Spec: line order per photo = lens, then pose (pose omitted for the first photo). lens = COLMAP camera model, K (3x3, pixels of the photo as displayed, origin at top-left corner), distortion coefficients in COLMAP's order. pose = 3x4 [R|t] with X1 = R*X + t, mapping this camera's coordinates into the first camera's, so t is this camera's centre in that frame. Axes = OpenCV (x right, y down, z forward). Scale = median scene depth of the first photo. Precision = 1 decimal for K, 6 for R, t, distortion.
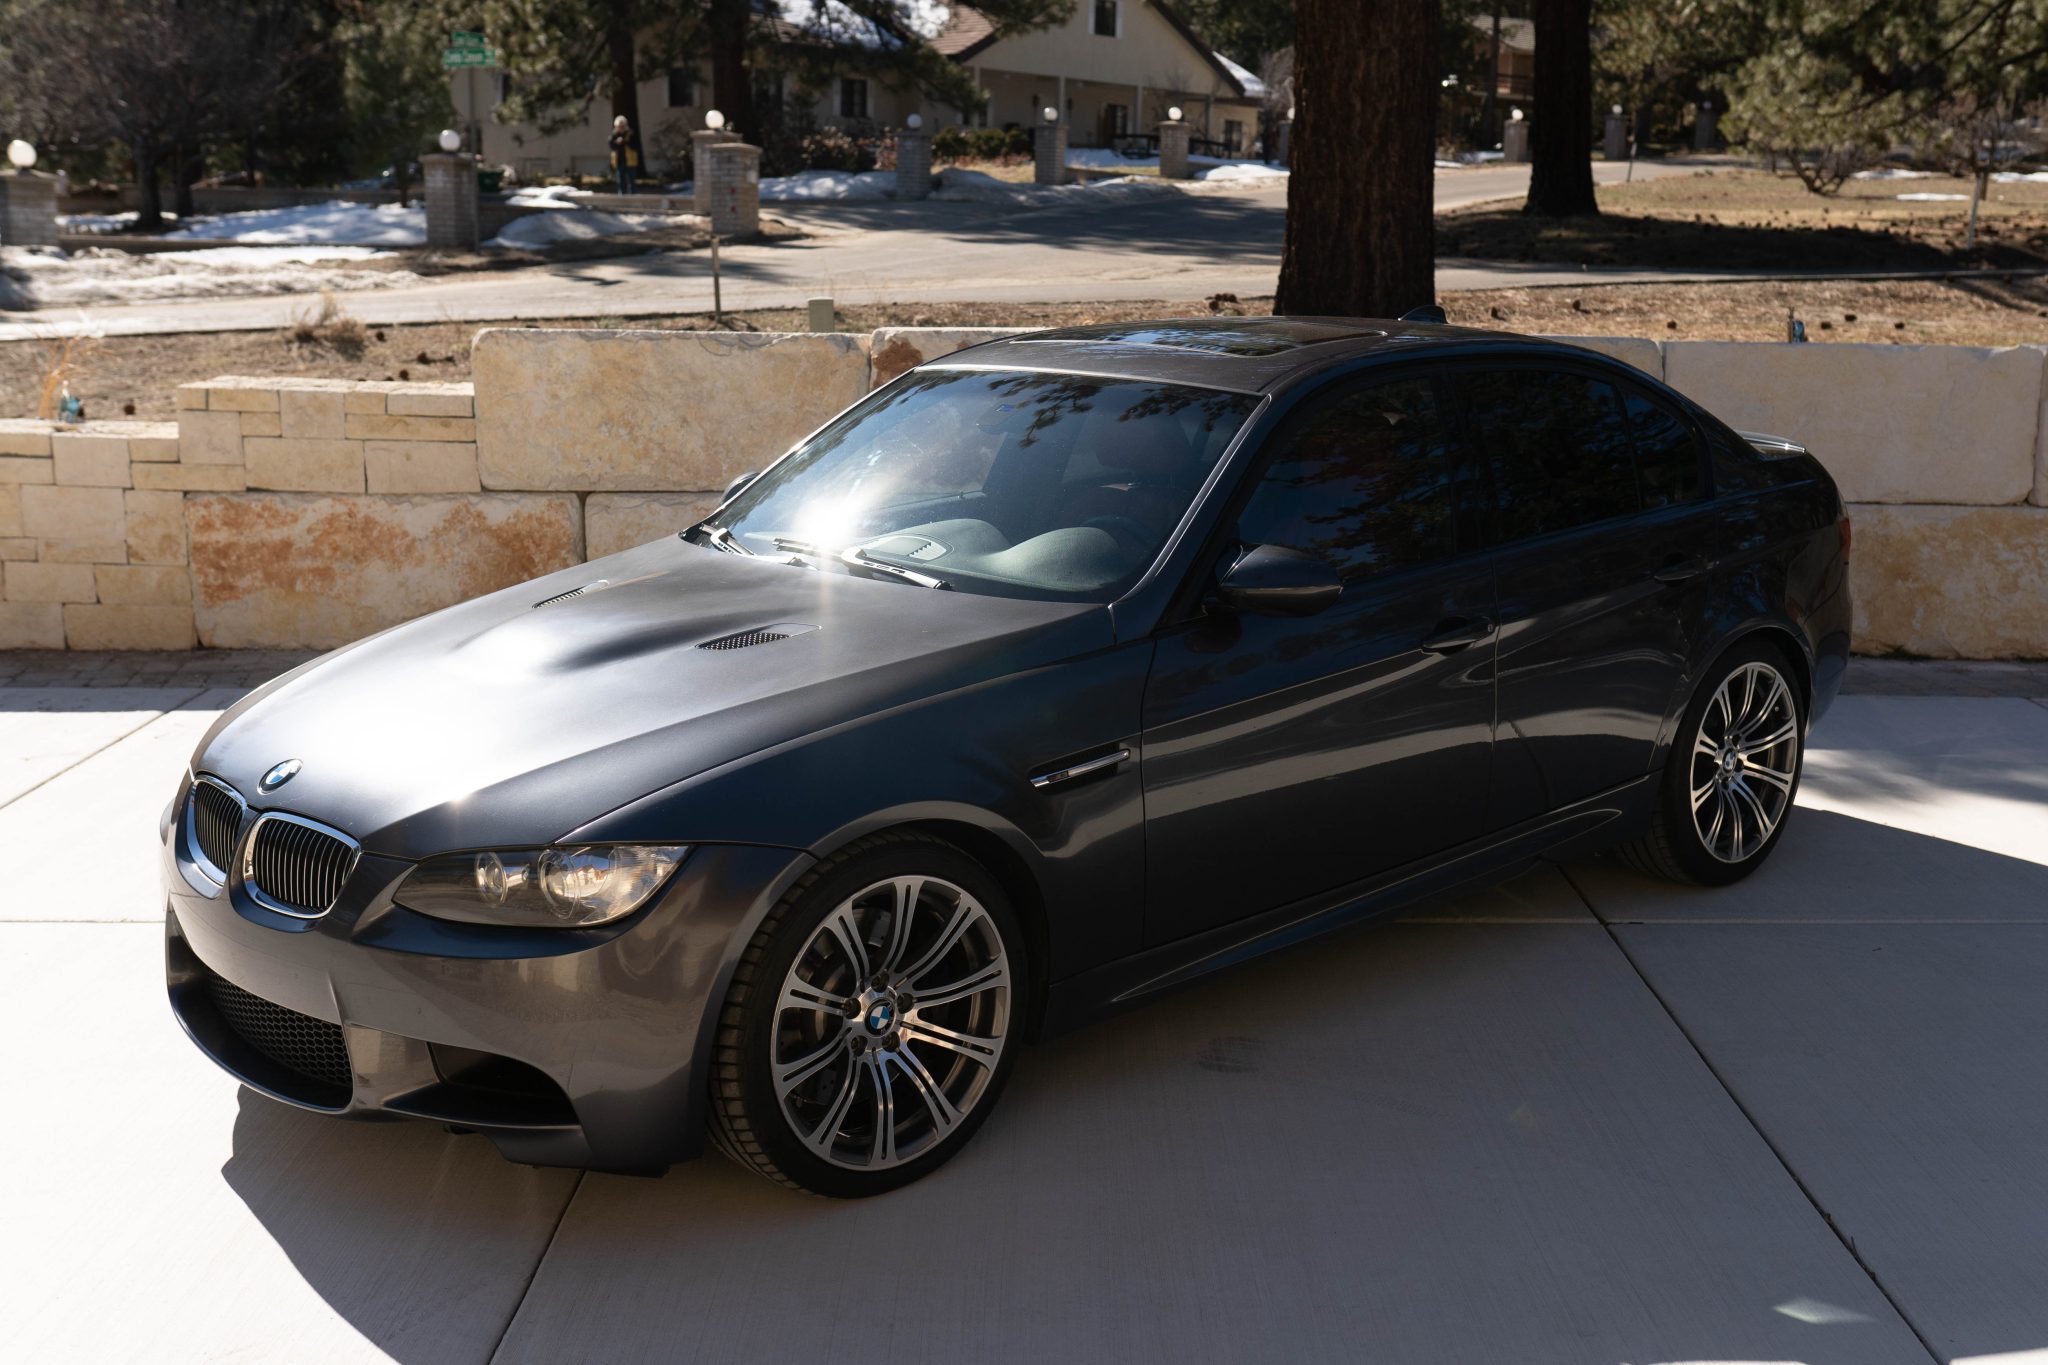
lens RADIAL K [[2298.4, 0, 1117.7], [0, 2298.4, 812.0], [0, 0, 1]] dist [-0.055174, 0.067476]
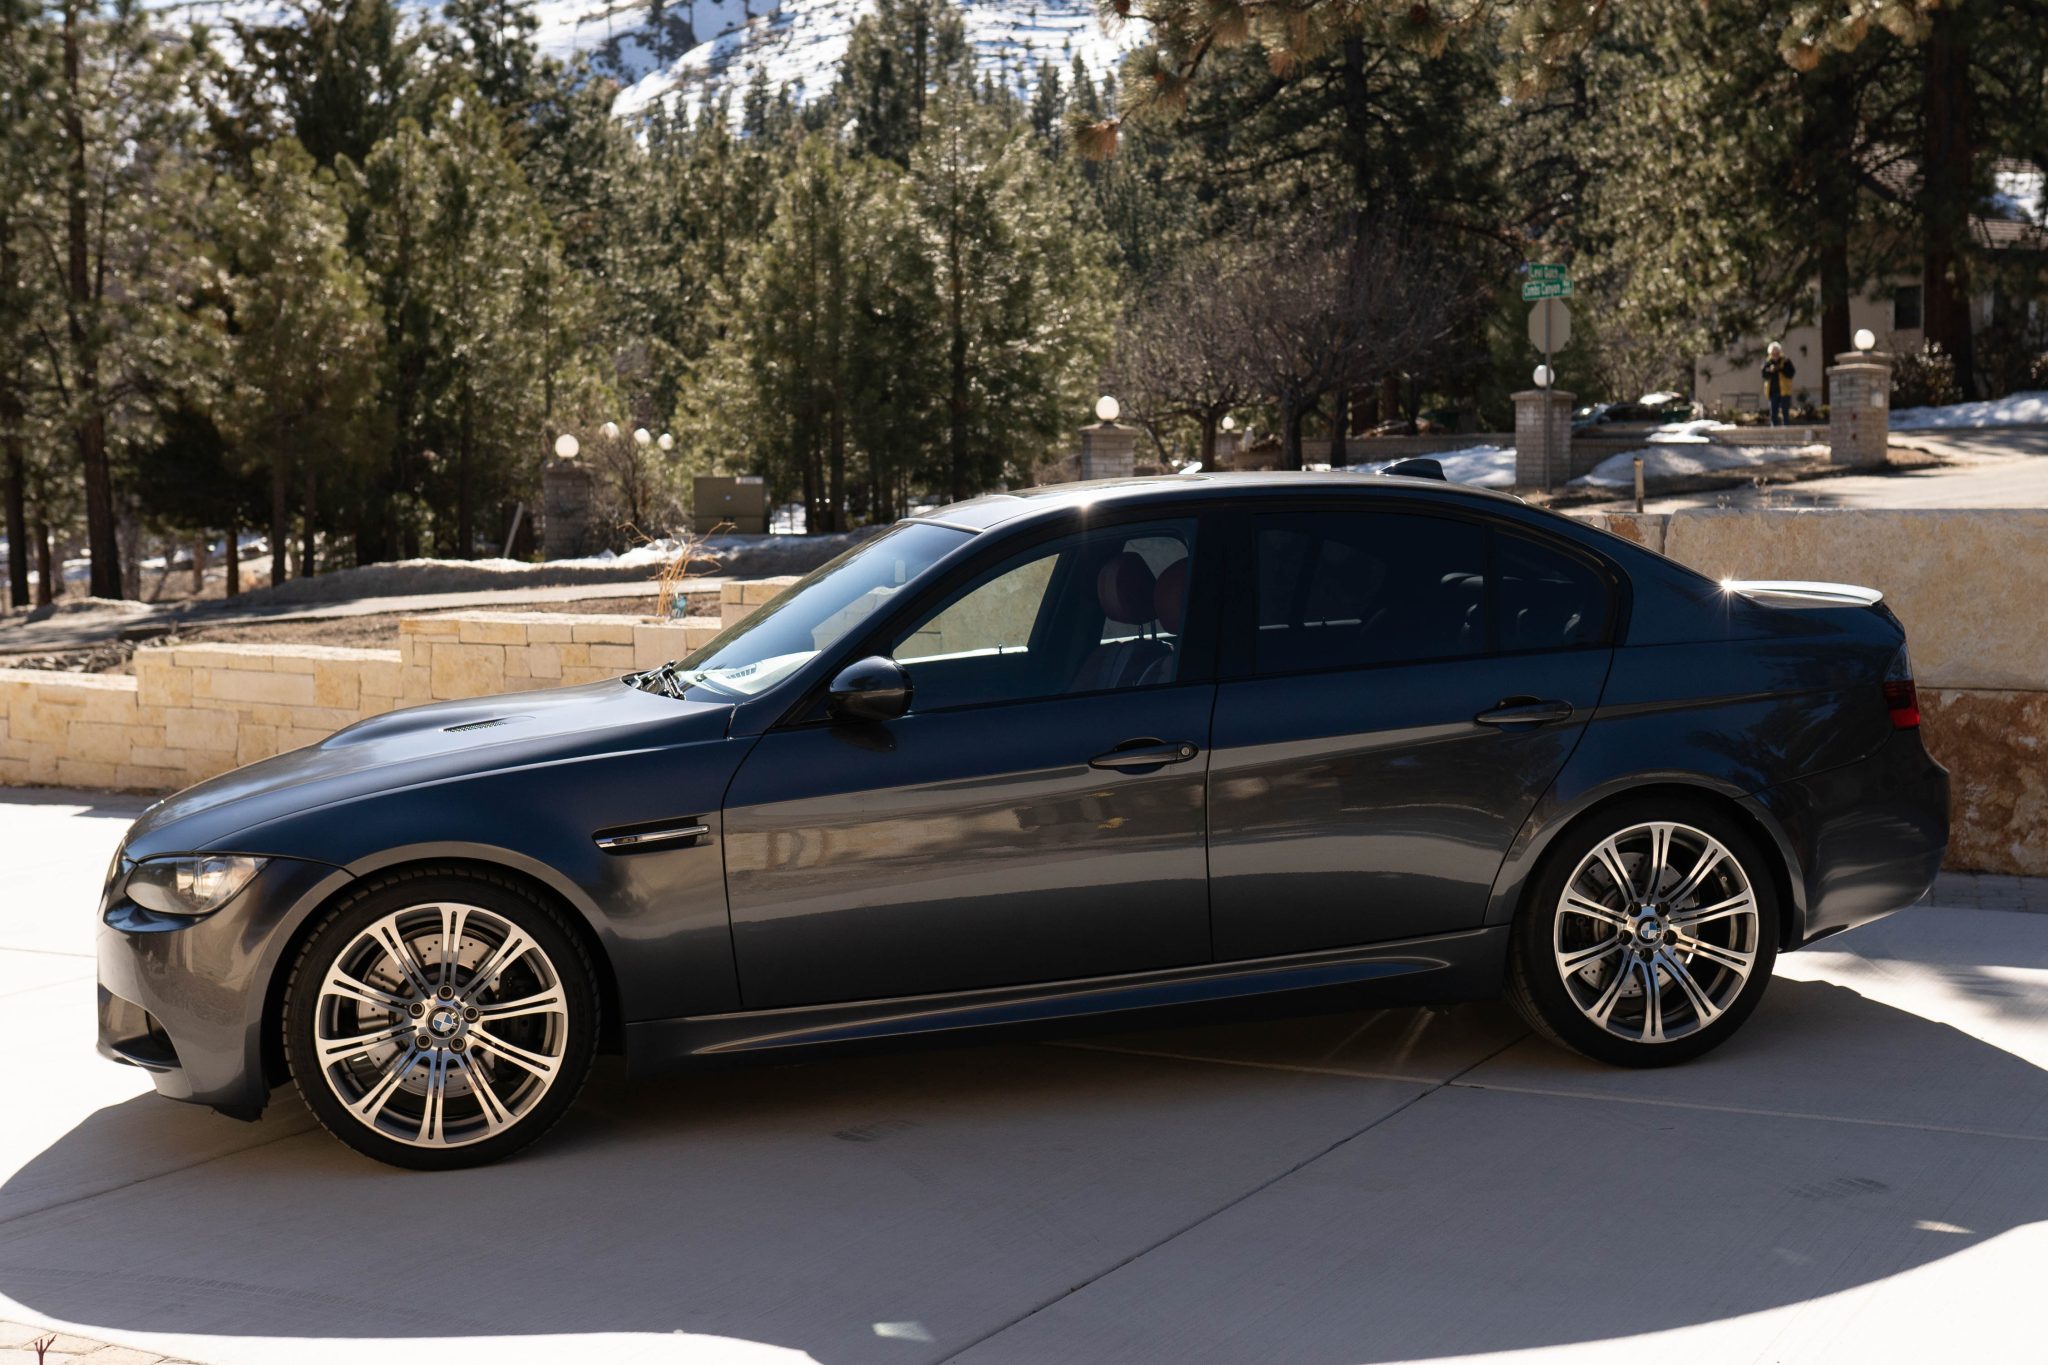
lens RADIAL K [[2686.2, 0, 1034.0], [0, 2686.2, 713.2], [0, 0, 1]] dist [-0.086299, 0.199486]
pose [[0.843888, 0.011653, -0.536393, 0.148381], [-0.099119, 0.985941, -0.134521, 0.014090], [0.527284, 0.166687, 0.833179, -0.007316]]
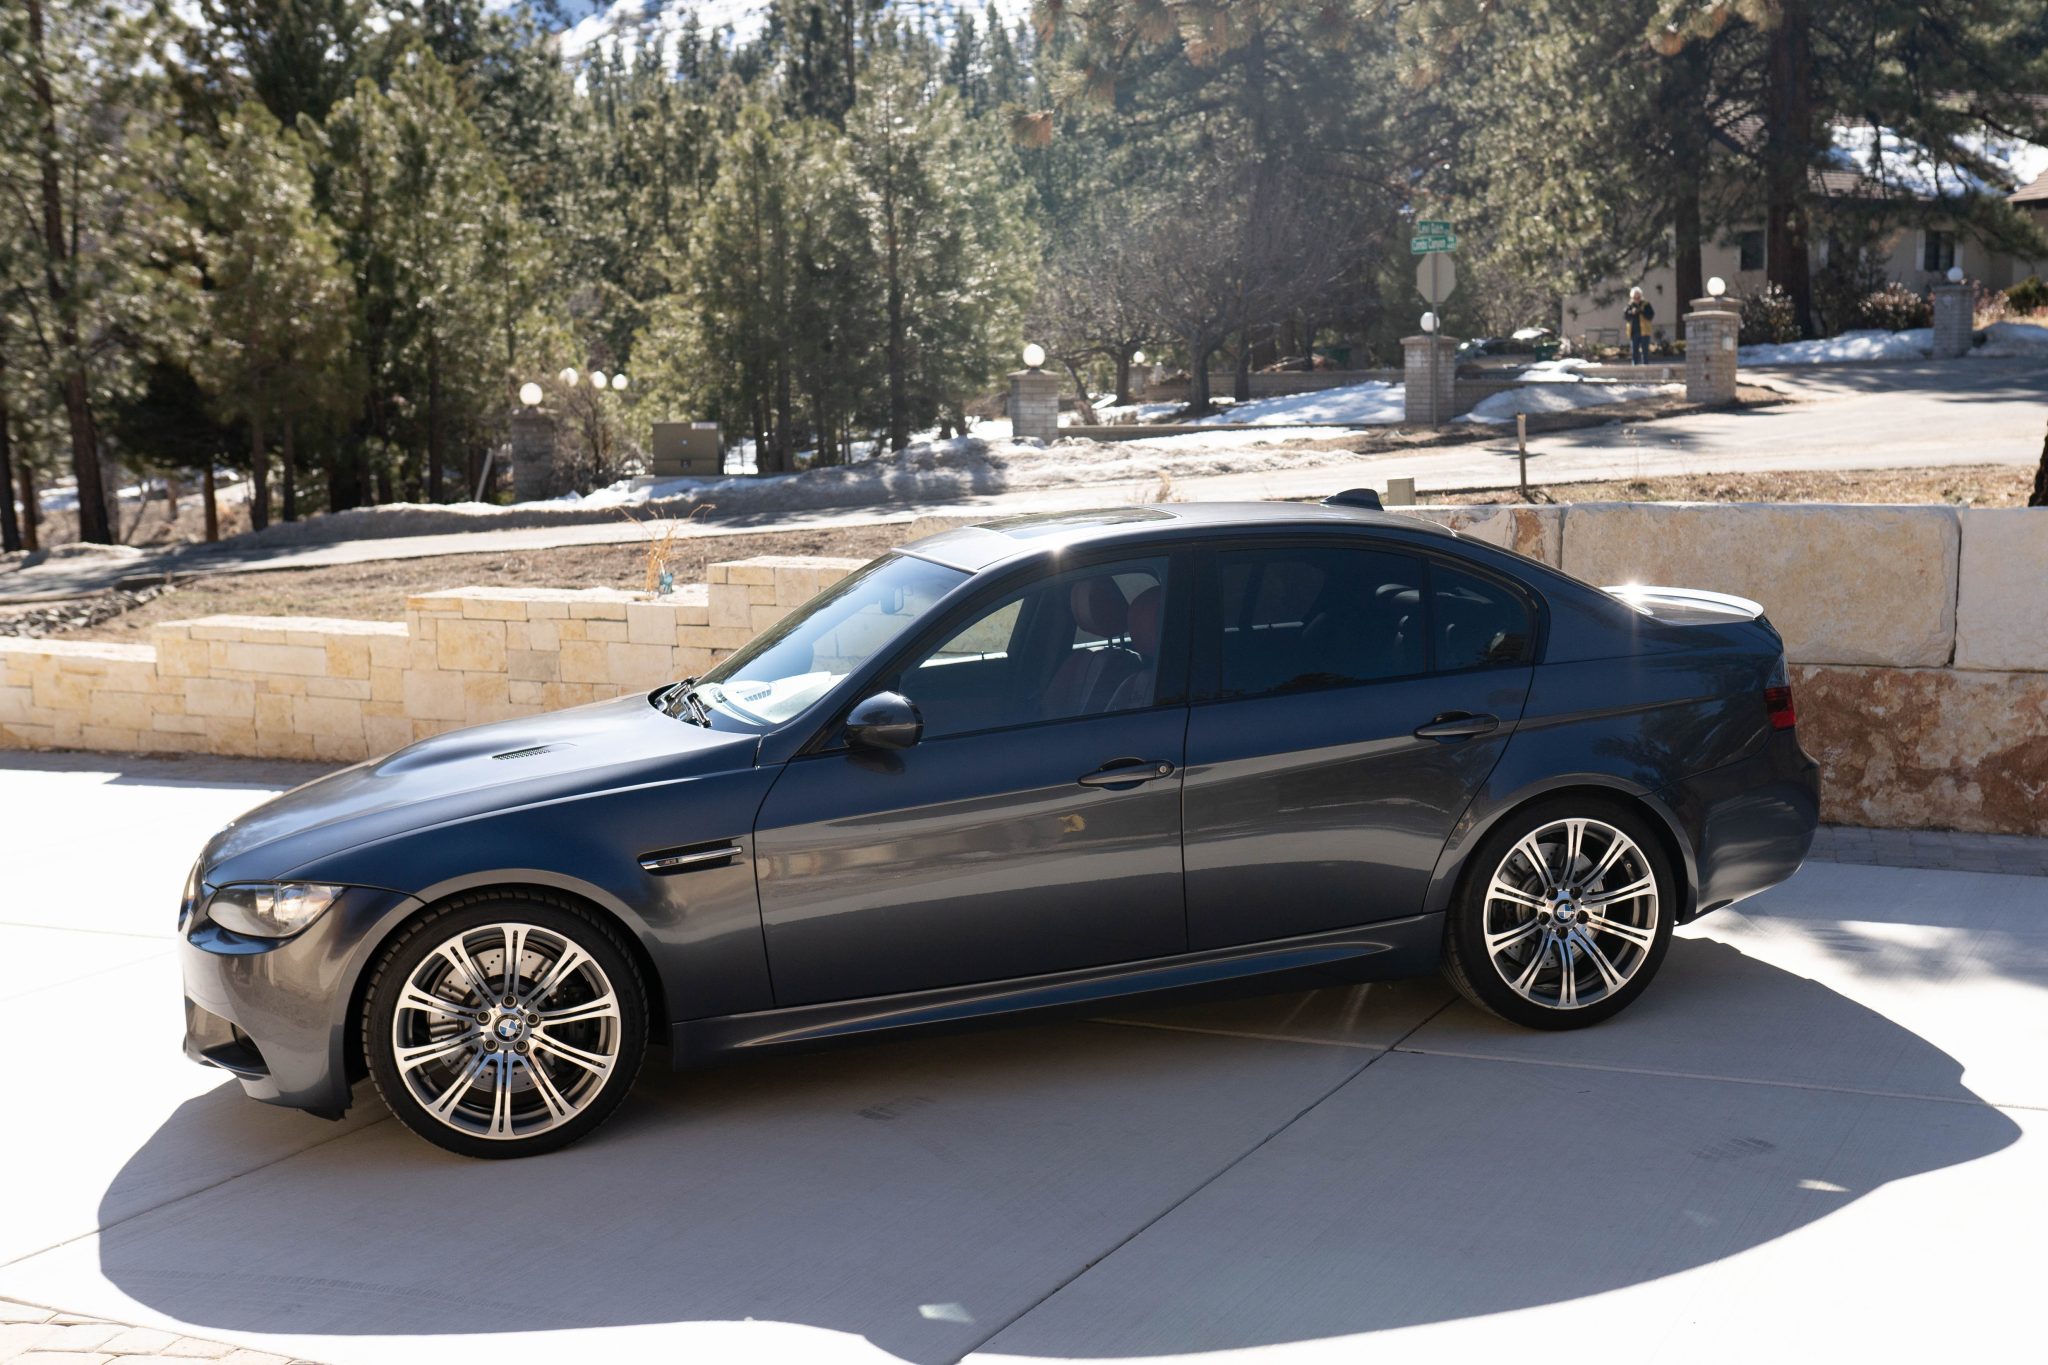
lens RADIAL K [[2451.5, 0, 1157.5], [0, 2451.5, 816.3], [0, 0, 1]] dist [-0.069418, 0.107353]
pose [[0.884710, 0.039548, -0.464462, 0.145979], [-0.075298, 0.995434, -0.058669, 0.003256], [0.460021, 0.086878, 0.883648, -0.018459]]
